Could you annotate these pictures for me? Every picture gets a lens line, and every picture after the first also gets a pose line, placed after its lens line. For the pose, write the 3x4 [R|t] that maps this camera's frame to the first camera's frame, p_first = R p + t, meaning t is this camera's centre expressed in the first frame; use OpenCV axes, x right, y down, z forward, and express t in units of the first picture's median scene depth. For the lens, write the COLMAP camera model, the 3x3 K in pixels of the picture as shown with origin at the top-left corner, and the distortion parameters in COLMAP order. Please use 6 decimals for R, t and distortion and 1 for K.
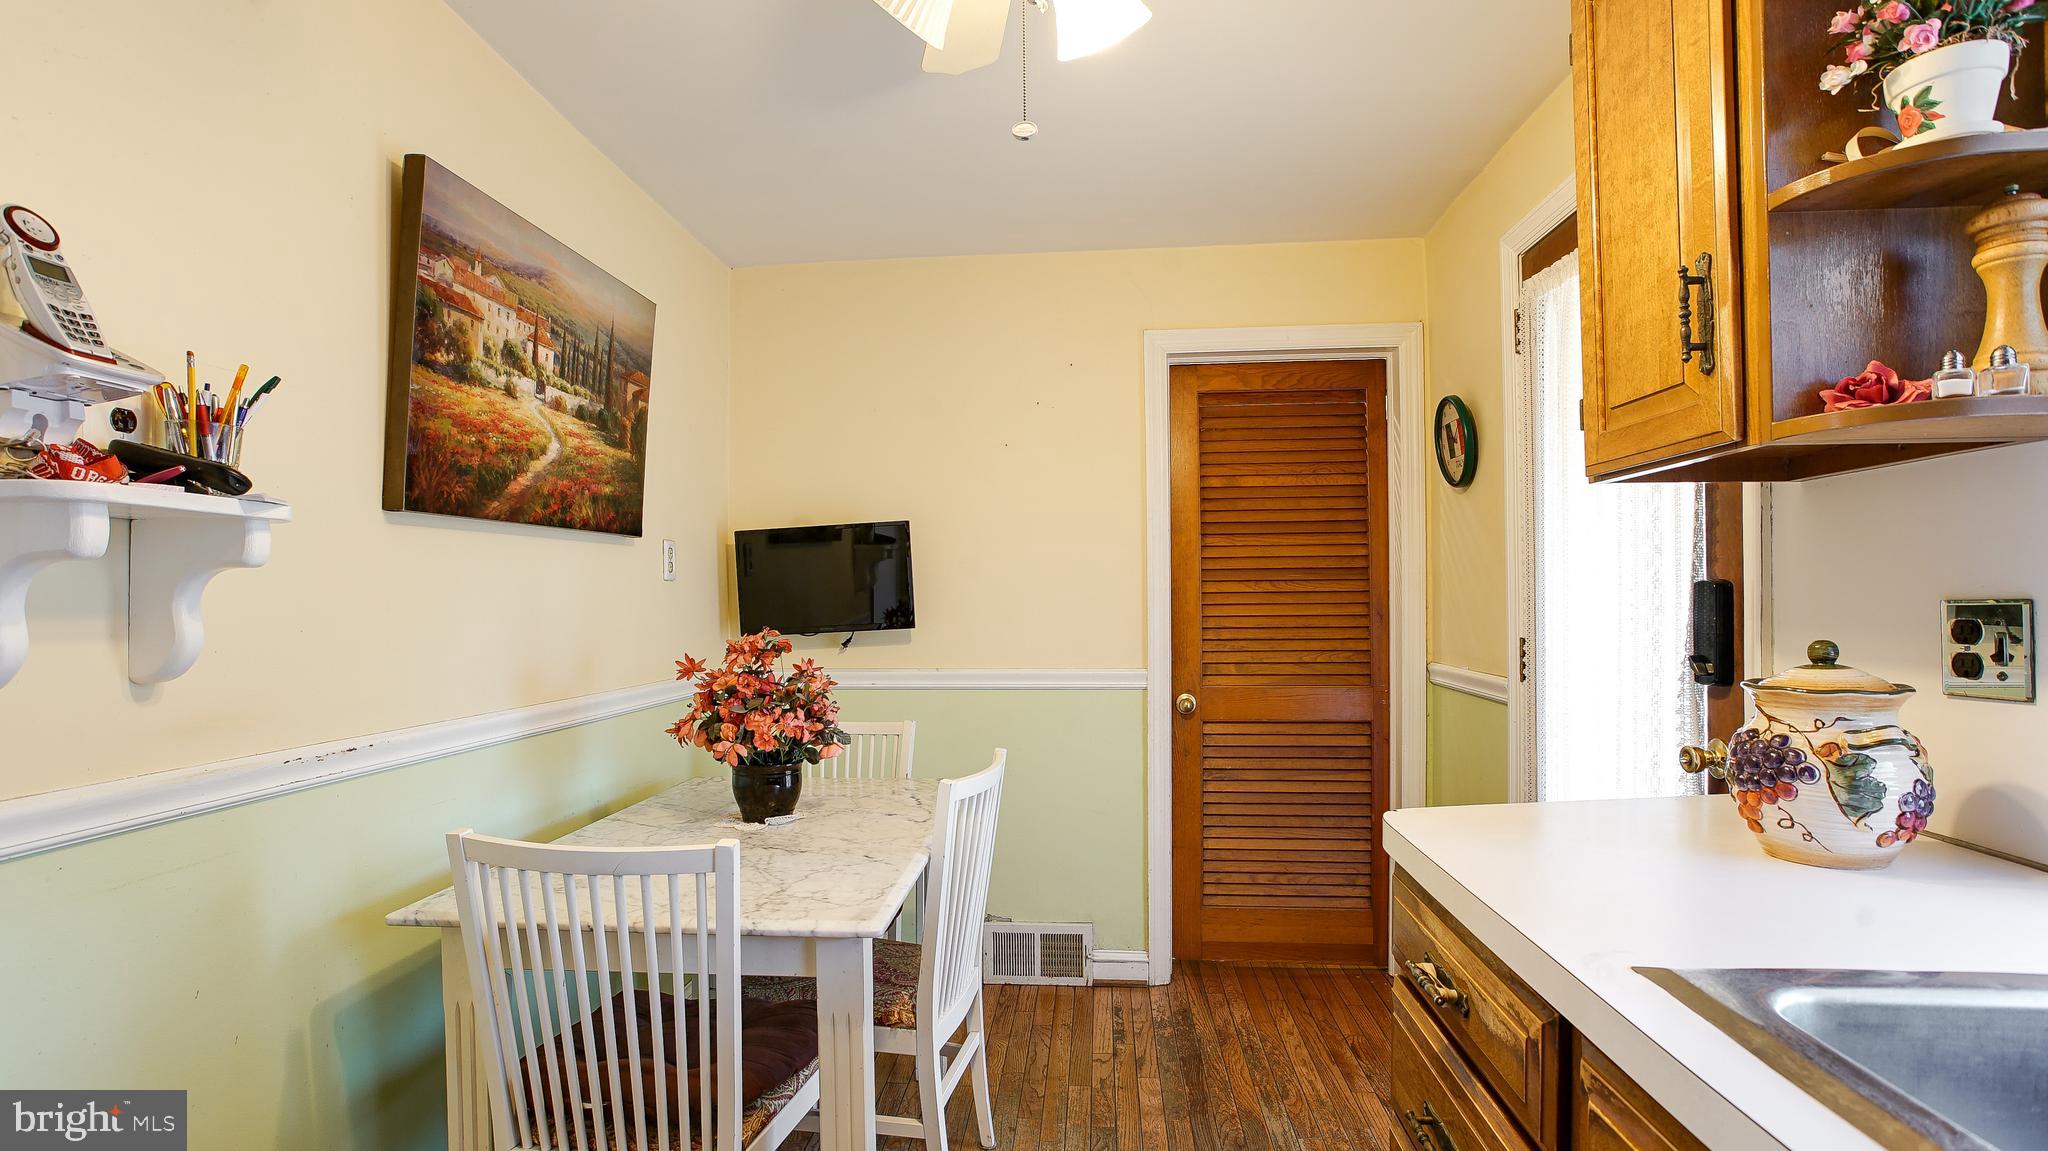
lens RADIAL K [[998.3, 0, 1011.5], [0, 998.3, 586.3], [0, 0, 1]] dist [-0.042992, 0.001389]
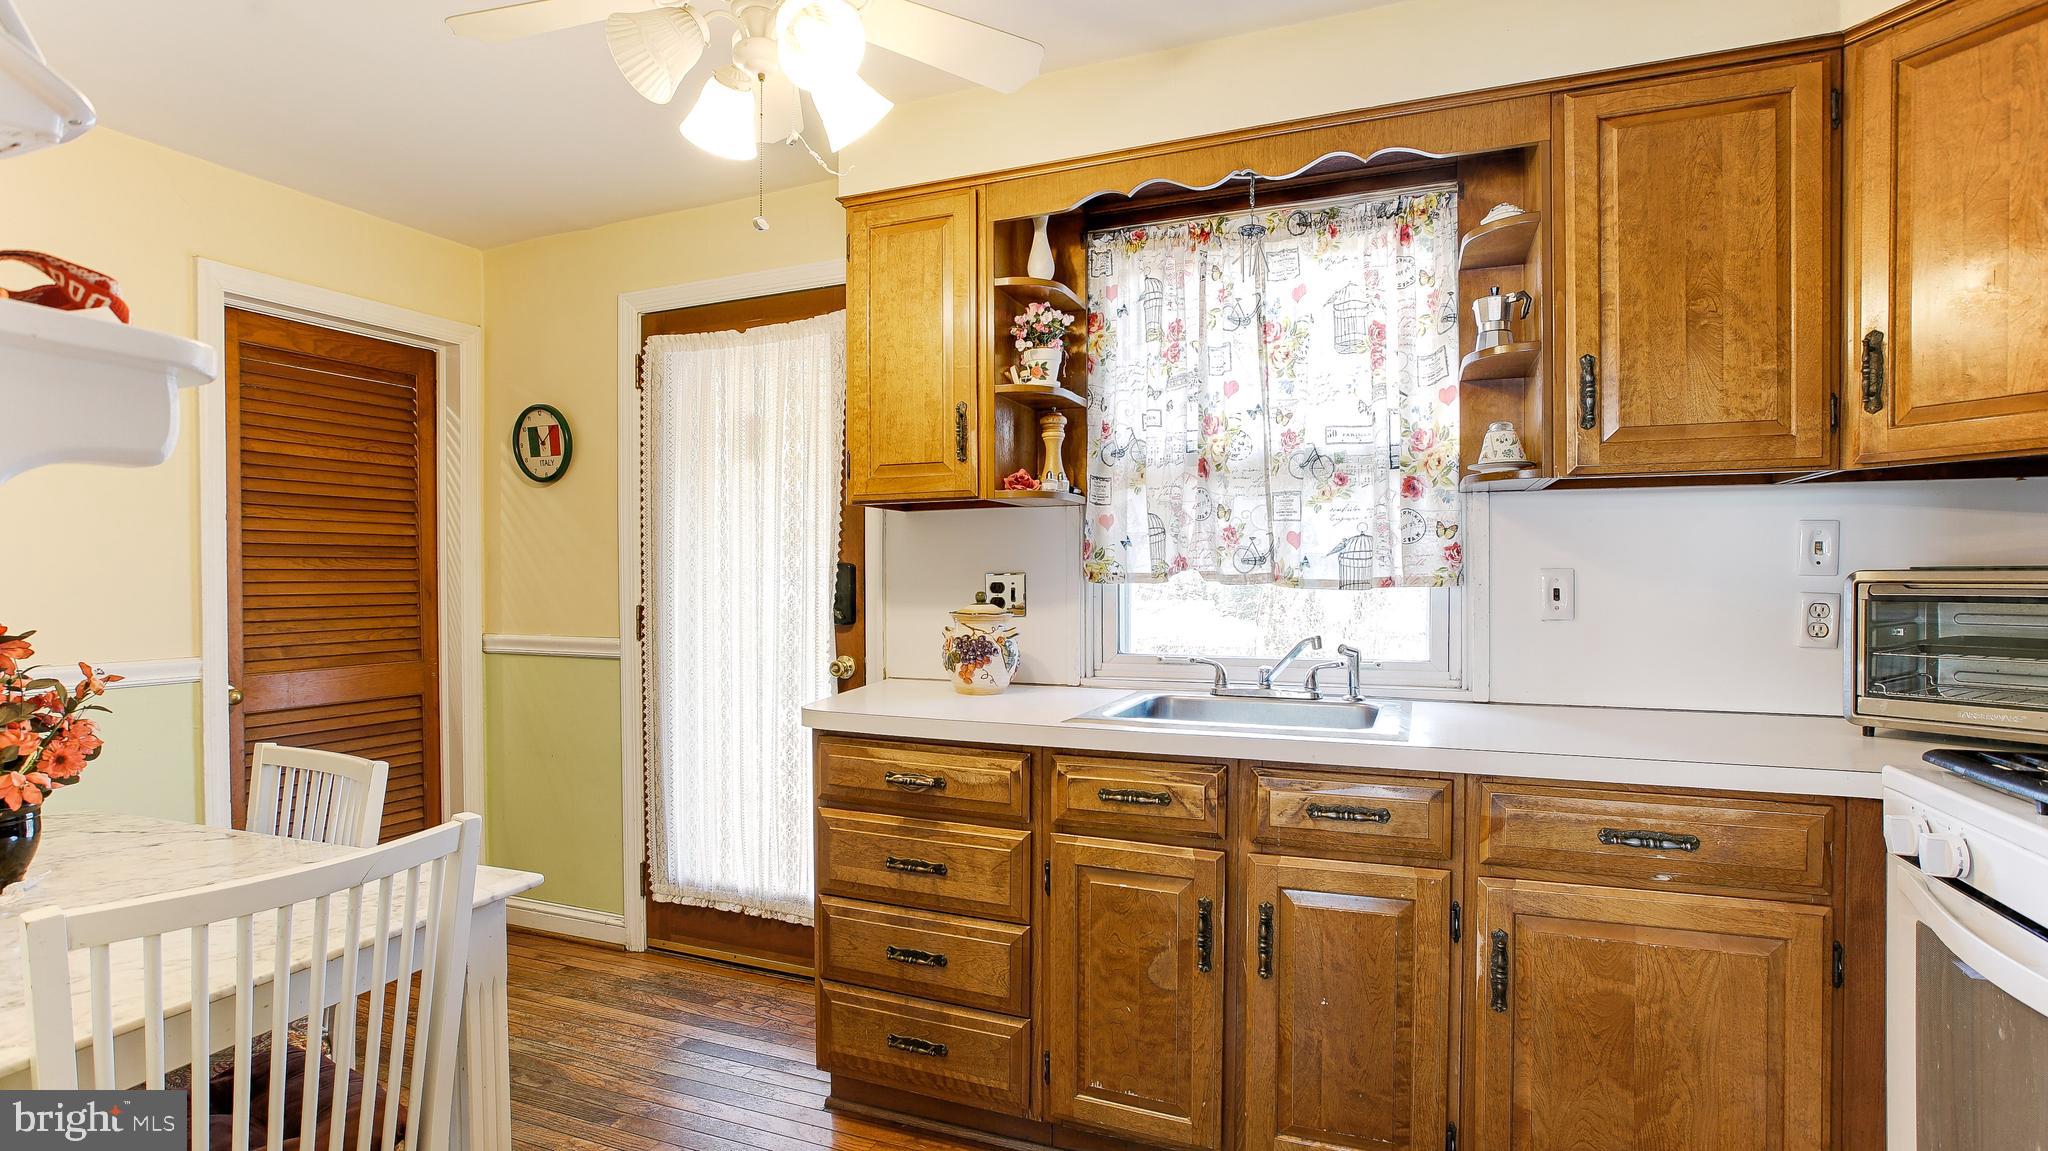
lens RADIAL K [[998.3, 0, 1015.3], [0, 998.3, 581.5], [0, 0, 1]] dist [-0.042992, 0.001389]
pose [[0.300044, 0.001043, 0.953925, -0.628314], [-0.008949, 0.999958, 0.001722, 0.013963], [-0.953883, -0.009053, 0.300041, 0.130011]]
